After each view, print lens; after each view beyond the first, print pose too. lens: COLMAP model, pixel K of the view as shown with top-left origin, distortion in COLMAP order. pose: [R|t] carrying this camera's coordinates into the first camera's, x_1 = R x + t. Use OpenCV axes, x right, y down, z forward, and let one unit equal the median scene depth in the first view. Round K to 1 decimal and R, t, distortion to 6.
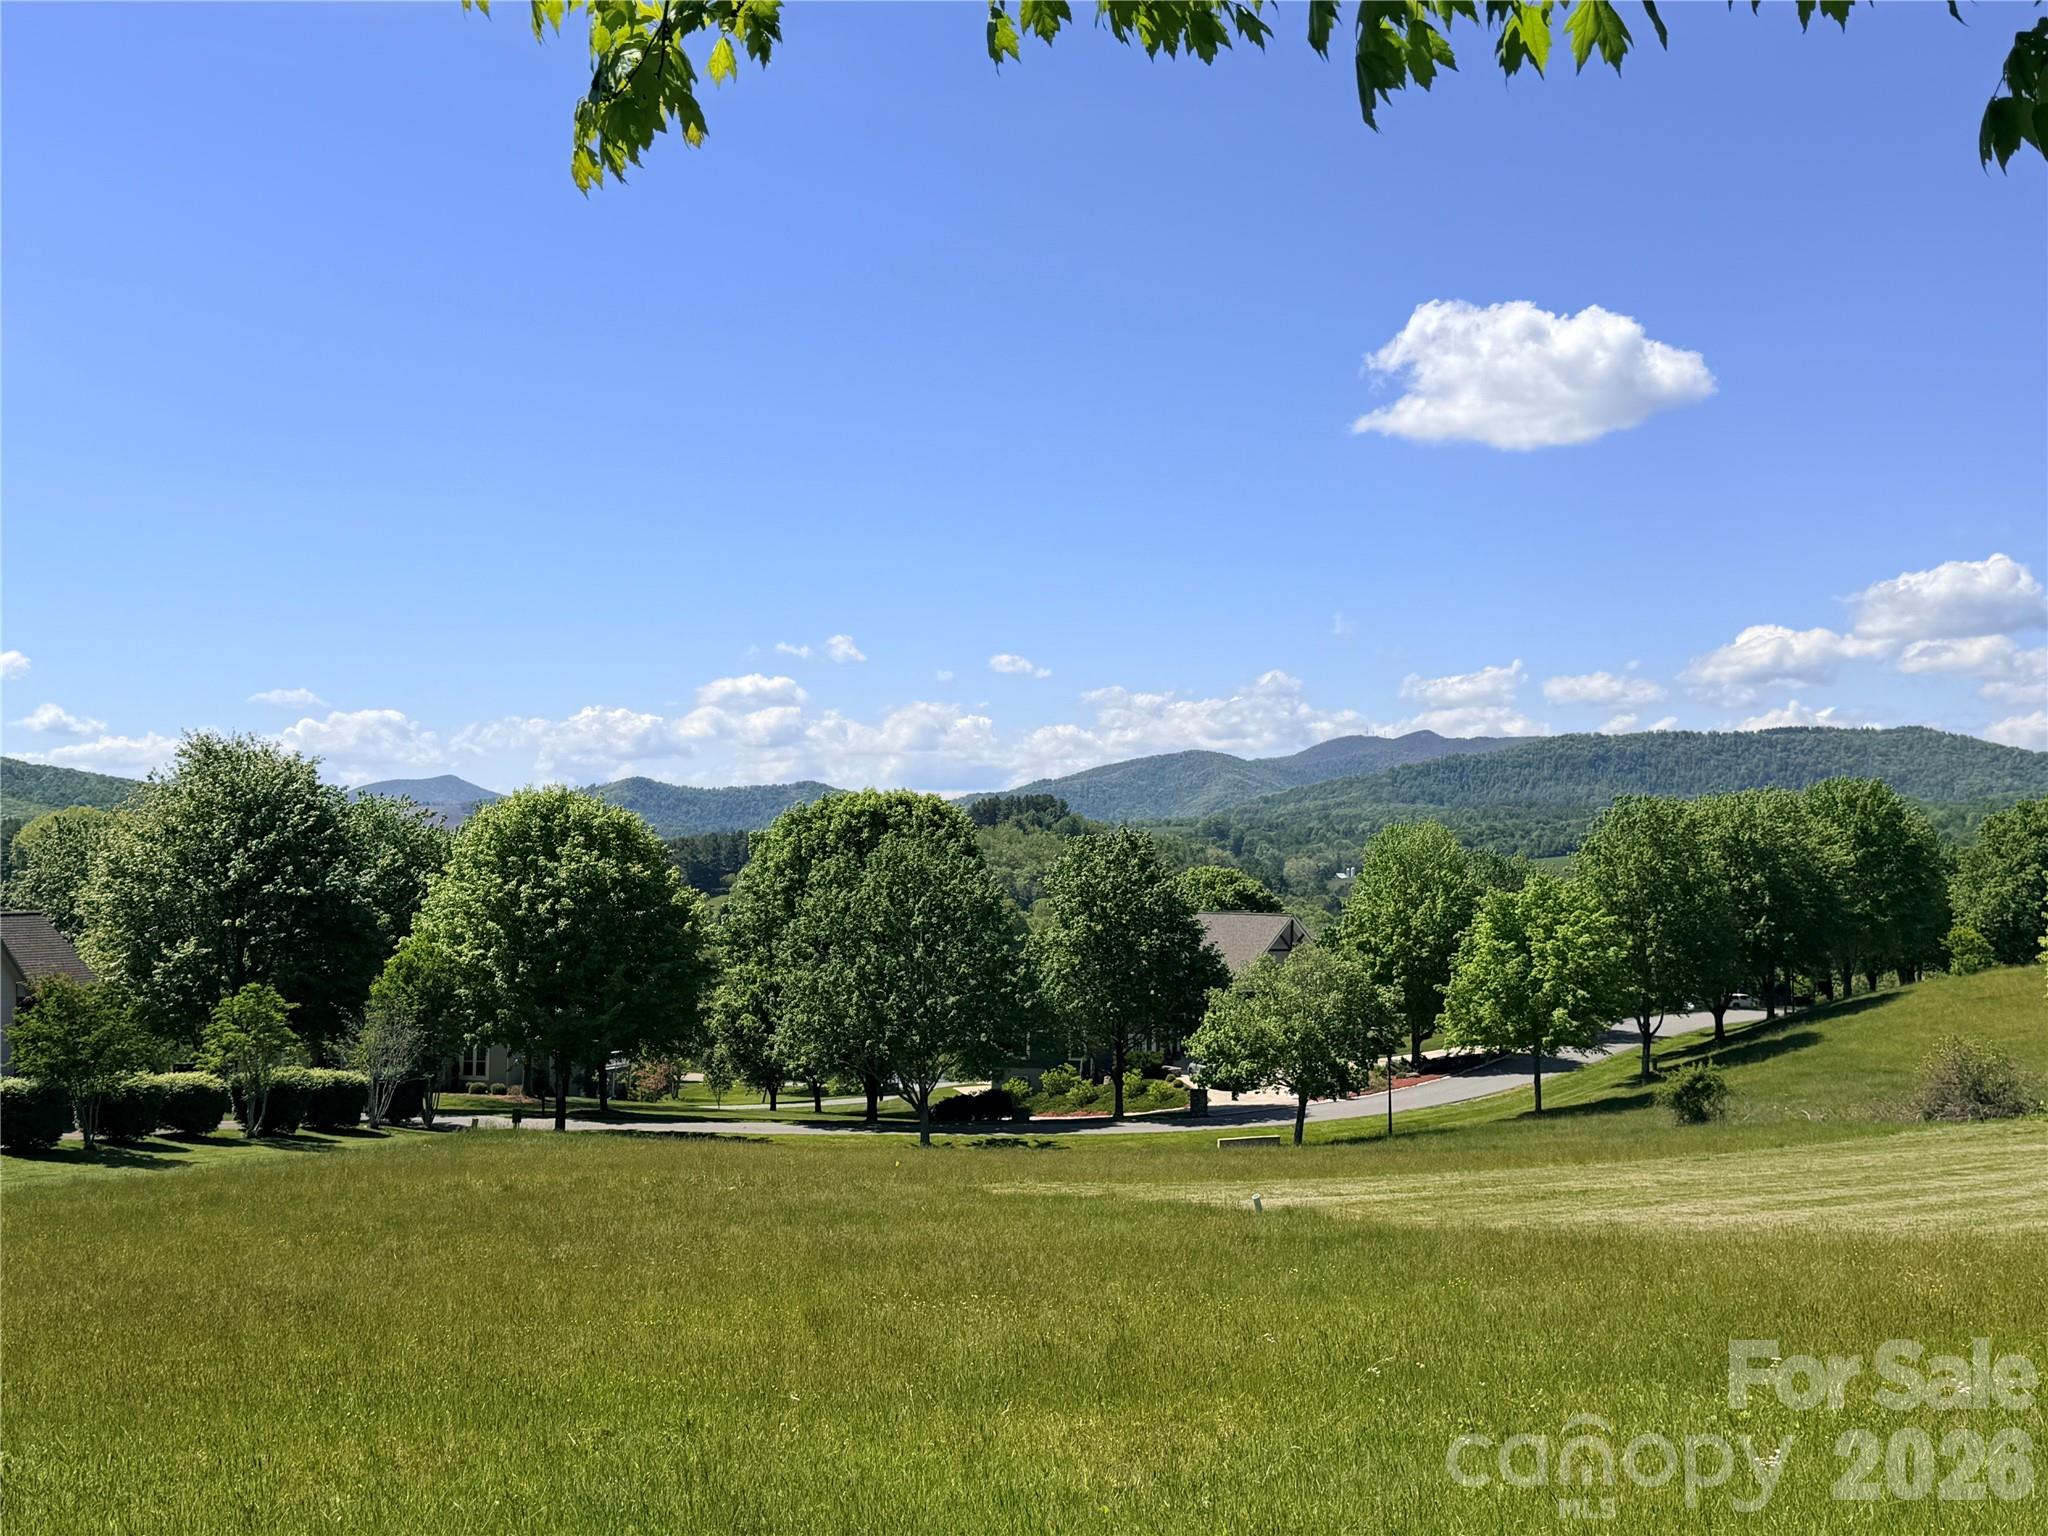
lens RADIAL K [[2242.8, 0, 1027.5], [0, 2242.8, 773.8], [0, 0, 1]] dist [0.119193, 0.000000]
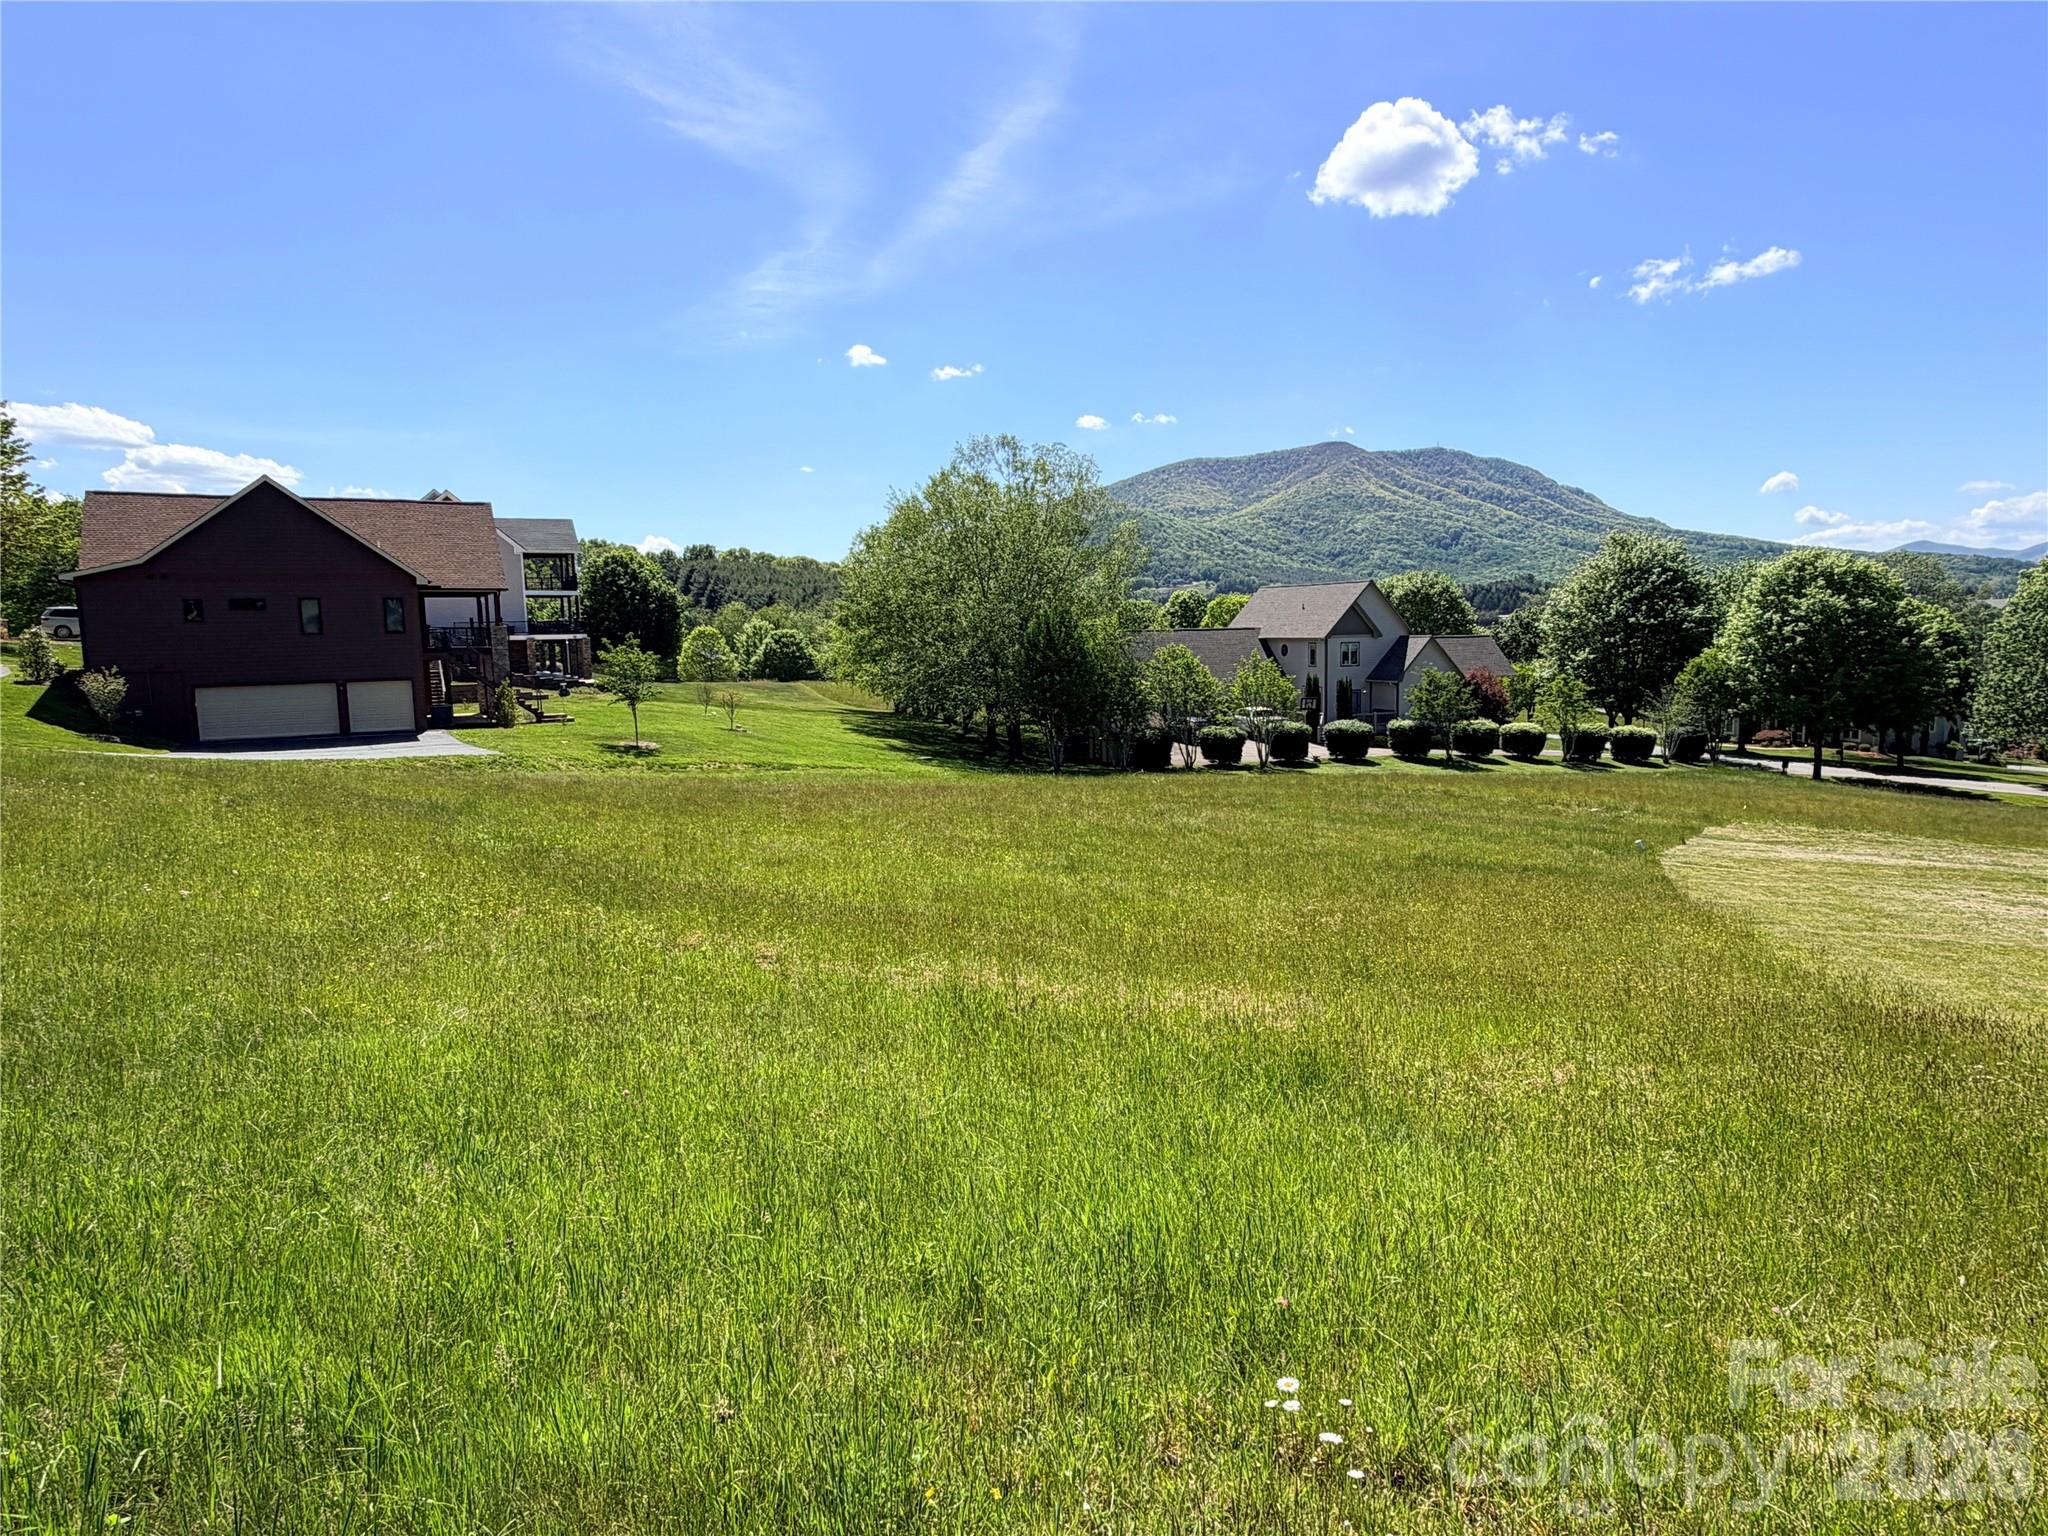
lens RADIAL K [[1255.3, 0, 1020.2], [0, 1255.3, 765.9], [0, 0, 1]] dist [0.005221, 0.003075]
pose [[0.564553, 0.074821, -0.821998, 0.165705], [0.059938, 0.989538, 0.131236, 0.006740], [0.823217, -0.123359, 0.554162, 0.076360]]
